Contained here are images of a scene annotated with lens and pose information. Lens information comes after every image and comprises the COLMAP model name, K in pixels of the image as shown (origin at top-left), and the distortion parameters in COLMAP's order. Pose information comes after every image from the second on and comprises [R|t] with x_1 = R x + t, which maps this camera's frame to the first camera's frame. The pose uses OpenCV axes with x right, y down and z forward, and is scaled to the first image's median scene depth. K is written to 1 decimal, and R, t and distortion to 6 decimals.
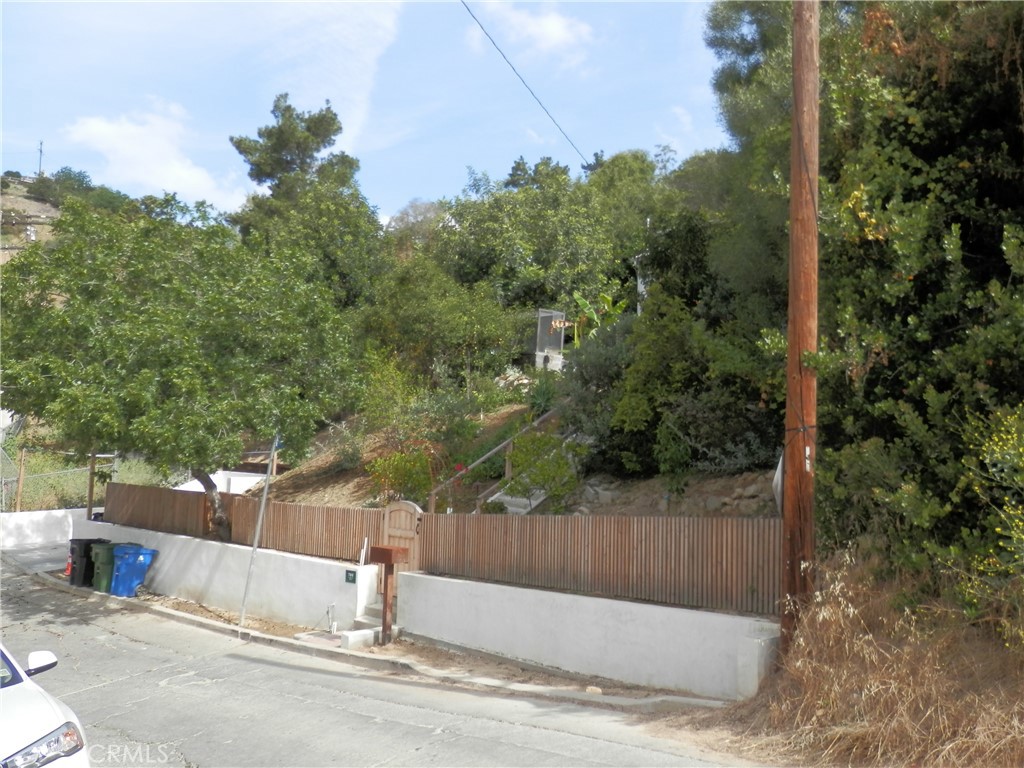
lens RADIAL K [[752.1, 0, 494.6], [0, 752.1, 402.5], [0, 0, 1]] dist [-0.002165, 0.007285]
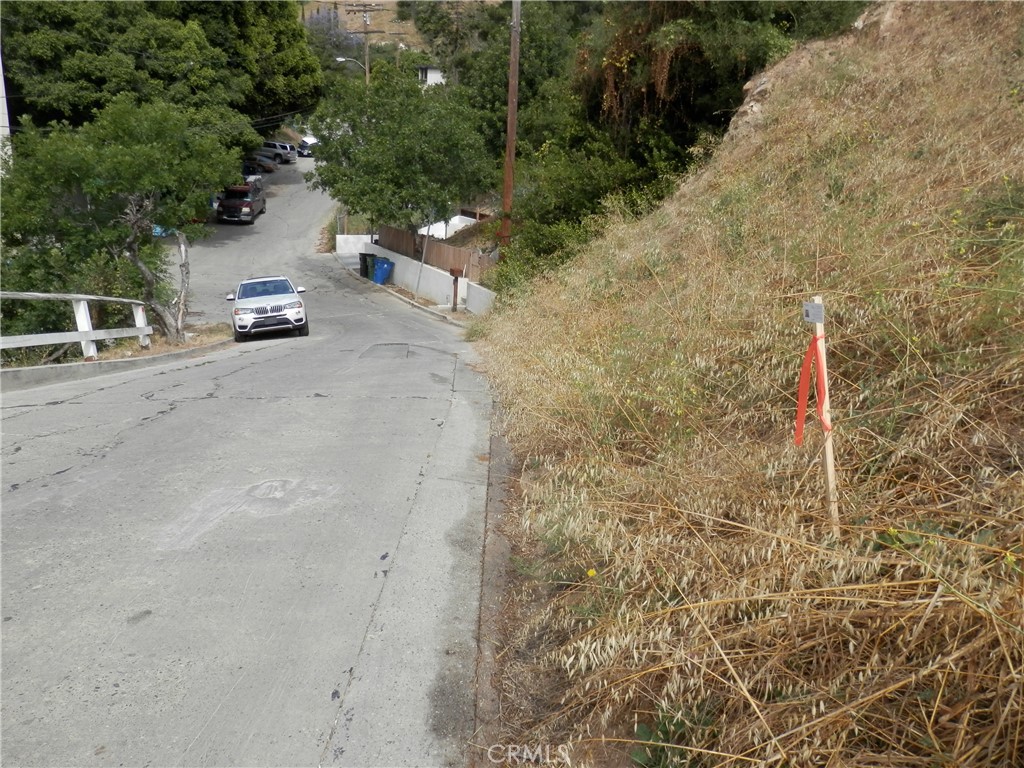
lens RADIAL K [[752.1, 0, 518.0], [0, 752.1, 384.4], [0, 0, 1]] dist [-0.002165, 0.007285]
pose [[0.913320, 0.143575, -0.381094, 0.568202], [-0.010362, 0.943681, 0.330693, -0.135932], [0.407110, -0.298080, 0.863371, -0.575776]]
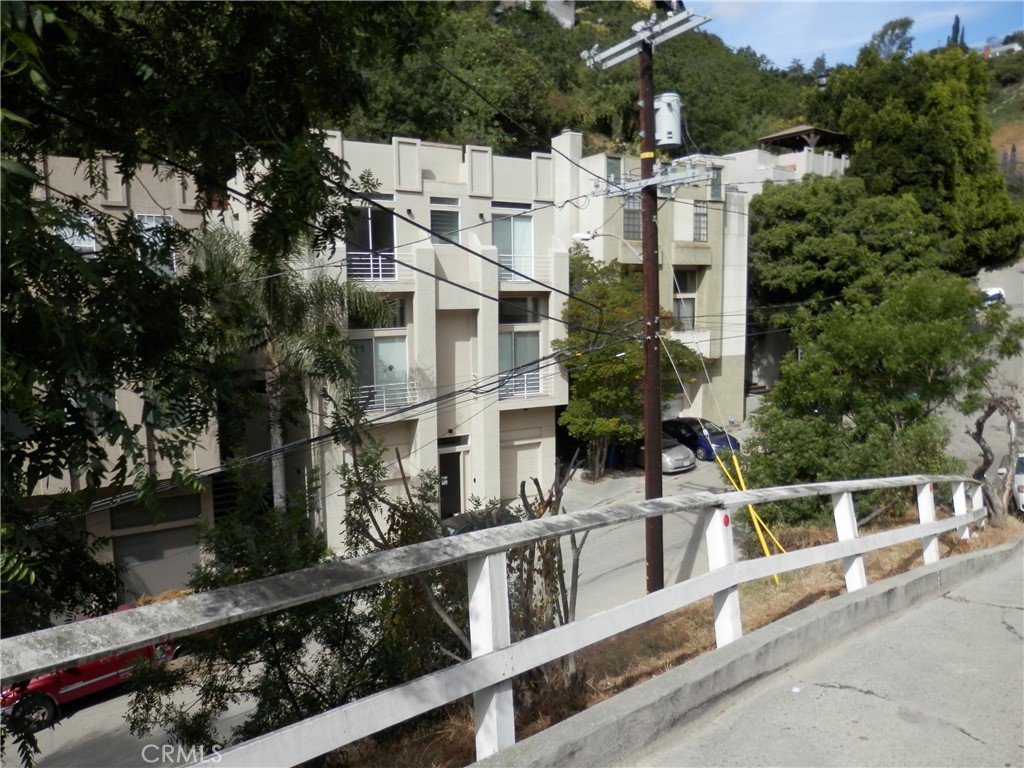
lens RADIAL K [[752.1, 0, 530.4], [0, 752.1, 392.8], [0, 0, 1]] dist [-0.002165, 0.007285]
pose [[0.382673, 0.072165, -0.921061, 0.428377], [0.092894, 0.988887, 0.116074, -0.171160], [0.919202, -0.129979, 0.371717, -0.715066]]
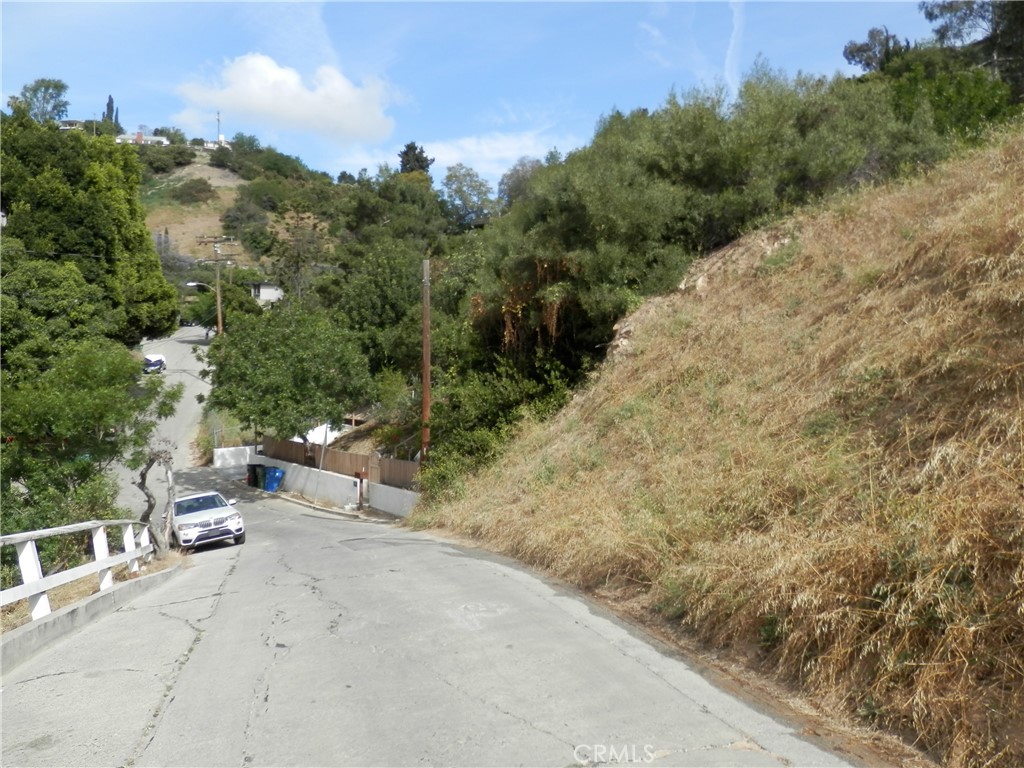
lens RADIAL K [[752.1, 0, 510.5], [0, 752.1, 385.7], [0, 0, 1]] dist [-0.002165, 0.007285]
pose [[0.981829, -0.010093, -0.189500, 0.507420], [0.027485, 0.995619, 0.089373, -0.184890], [0.187767, -0.092958, 0.977805, -0.807386]]
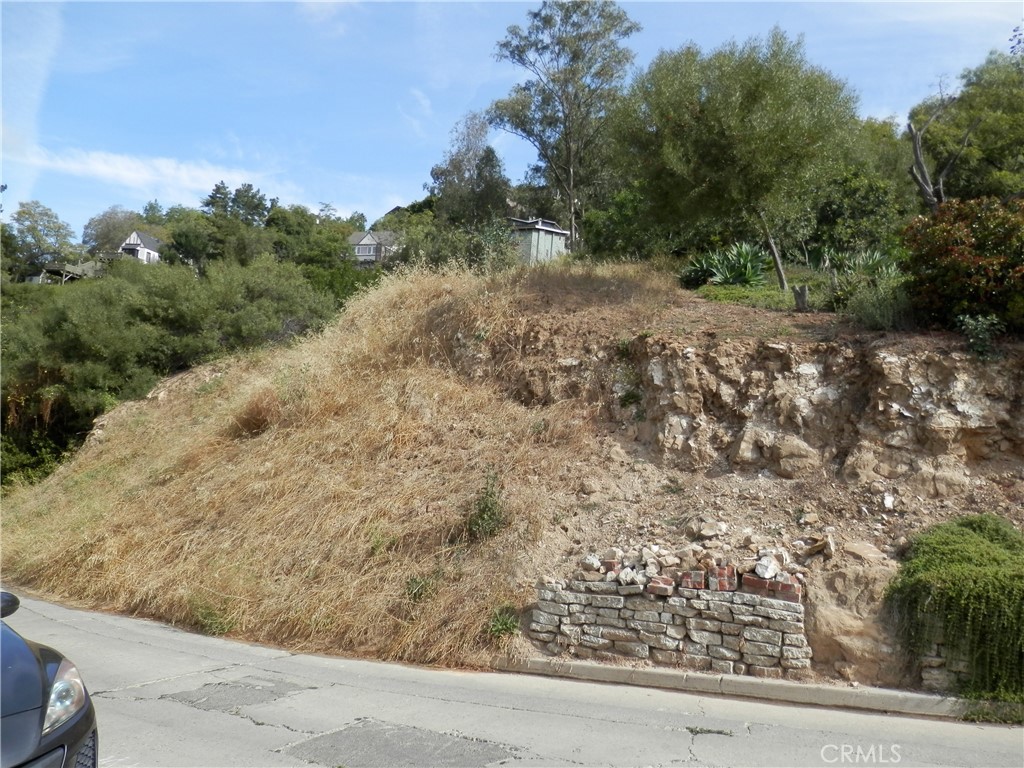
lens RADIAL K [[752.1, 0, 515.5], [0, 752.1, 391.5], [0, 0, 1]] dist [-0.002165, 0.007285]
pose [[0.949118, 0.062468, 0.308662, 0.772652], [-0.067743, 0.997682, 0.006390, -0.288598], [-0.307547, -0.026974, 0.951150, -1.416022]]
